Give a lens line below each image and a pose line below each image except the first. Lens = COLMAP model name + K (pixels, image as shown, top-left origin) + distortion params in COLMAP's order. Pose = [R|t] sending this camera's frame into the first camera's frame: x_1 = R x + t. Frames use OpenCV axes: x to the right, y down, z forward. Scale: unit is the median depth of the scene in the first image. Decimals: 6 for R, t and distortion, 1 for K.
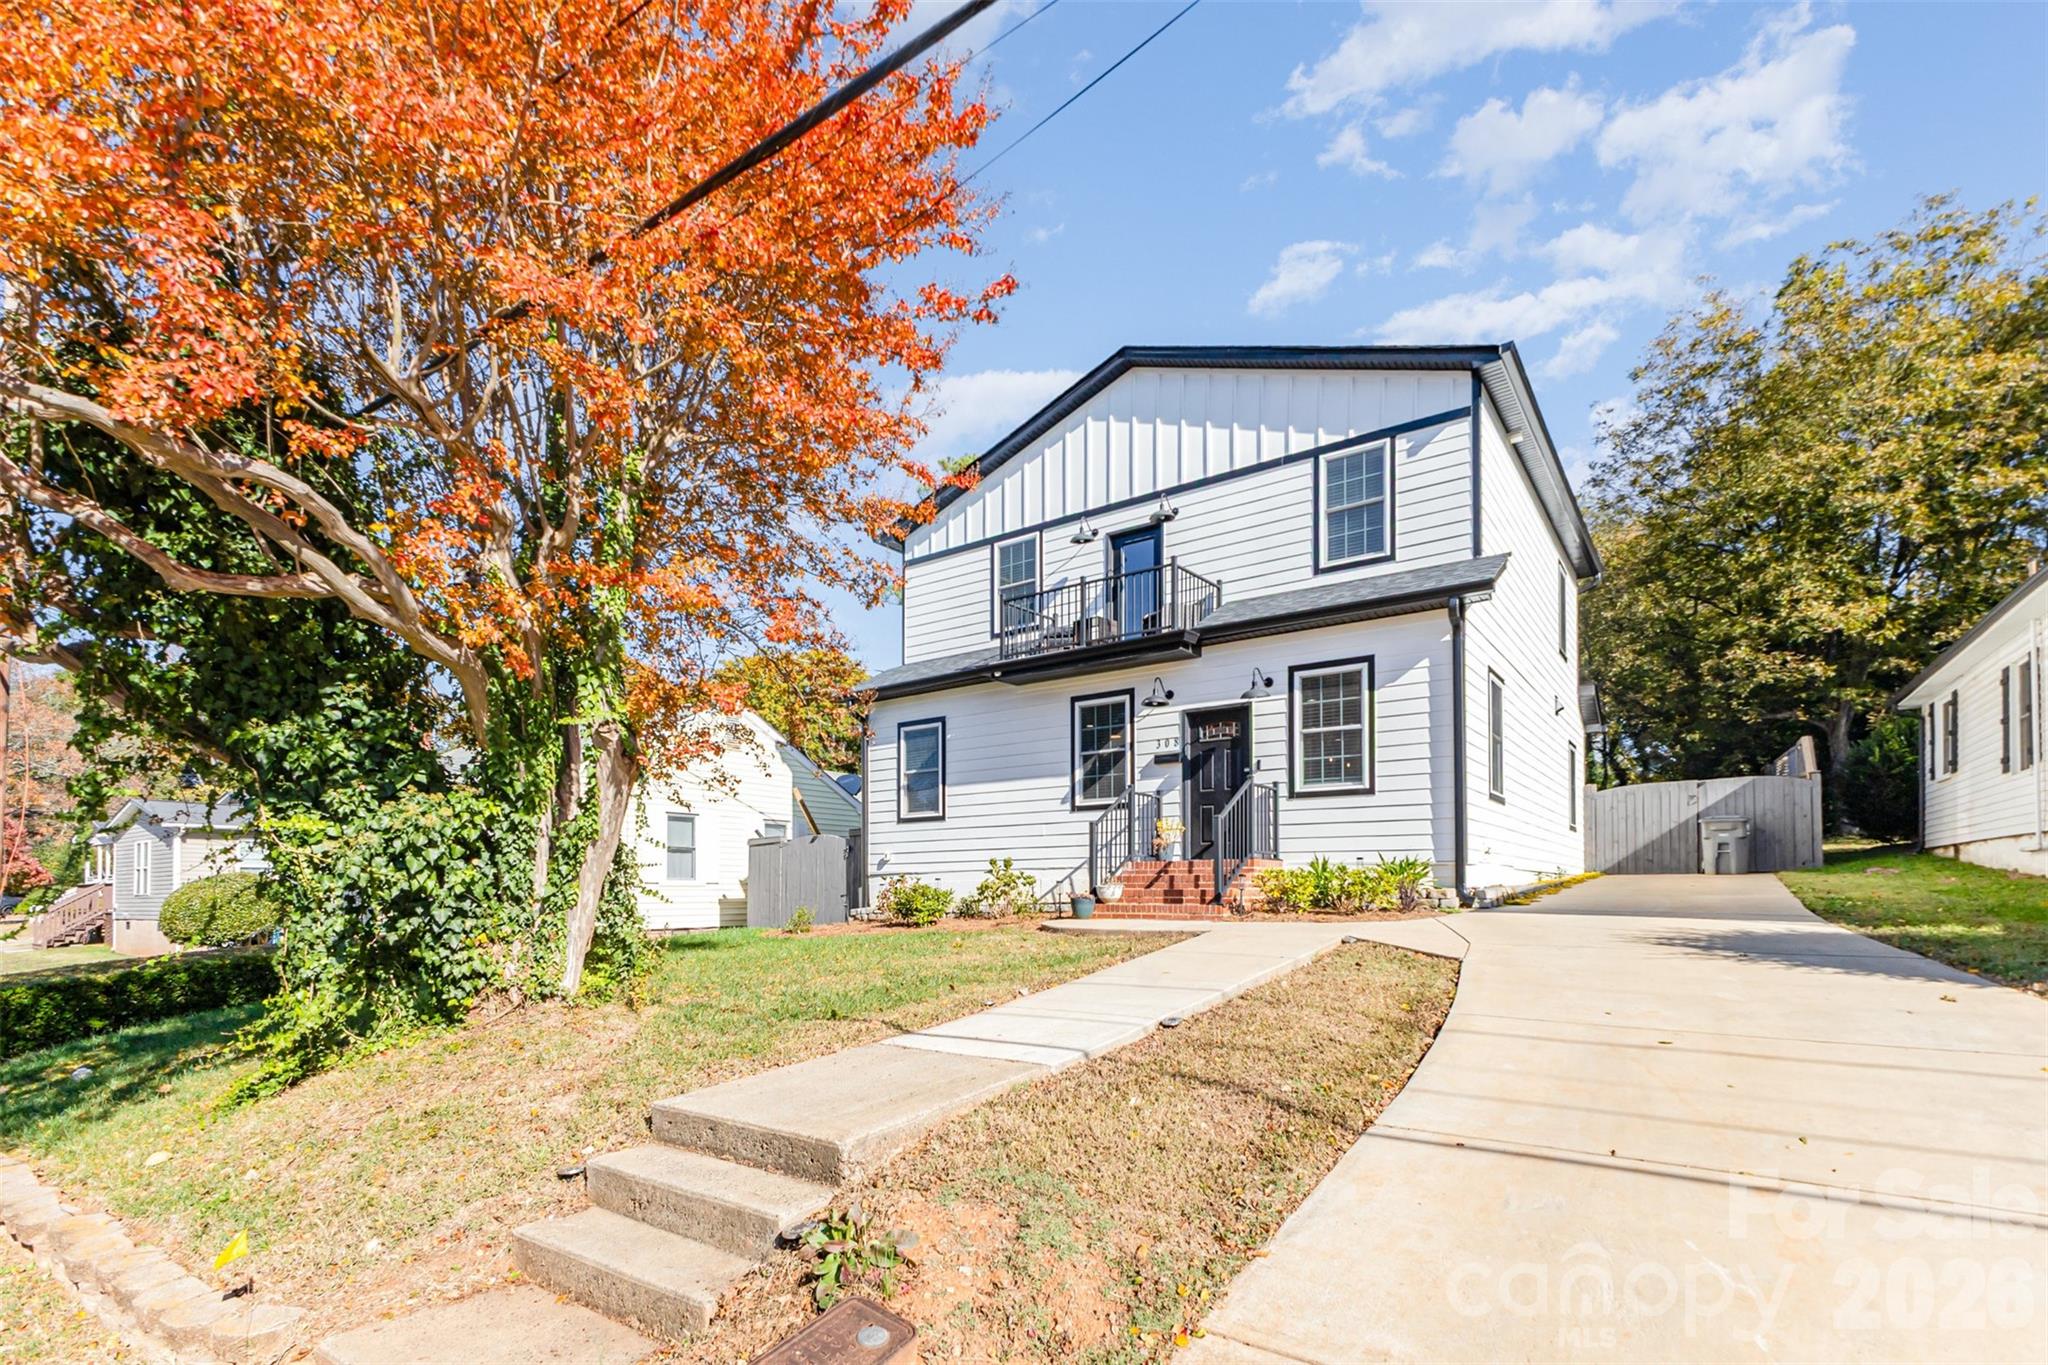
lens RADIAL K [[910.8, 0, 1026.0], [0, 910.8, 685.8], [0, 0, 1]] dist [0.015729, 0.000200]
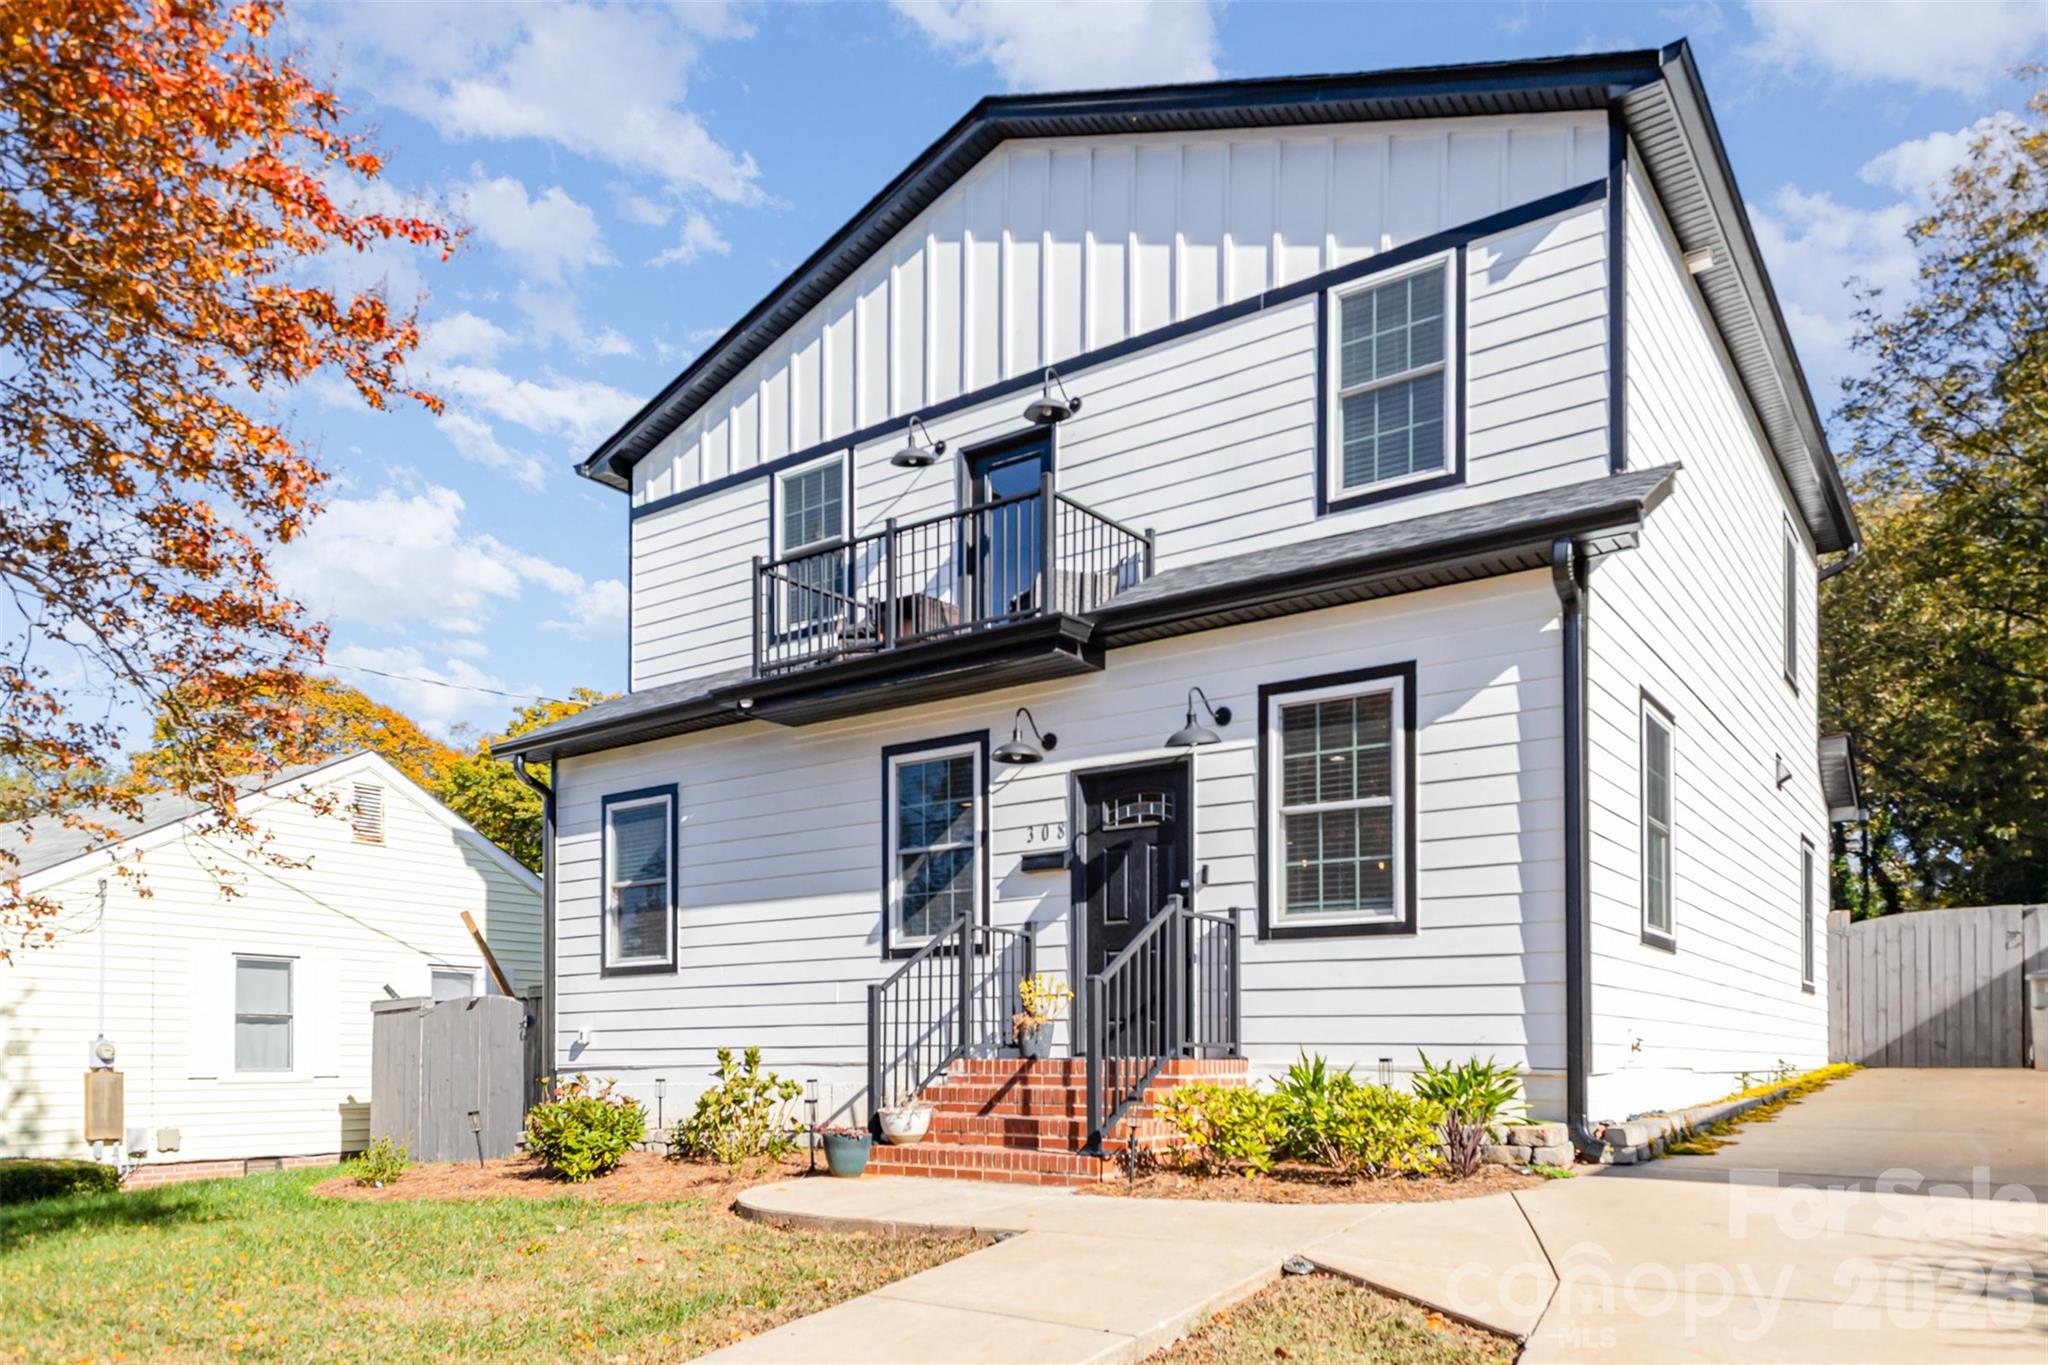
lens RADIAL K [[1371.3, 0, 1021.7], [0, 1371.3, 744.1], [0, 0, 1]] dist [0.024208, -0.004768]
pose [[0.999859, 0.006811, 0.015373, 0.130066], [-0.006717, 0.999959, -0.006126, 0.016485], [-0.015414, 0.006022, 0.999863, 0.203824]]
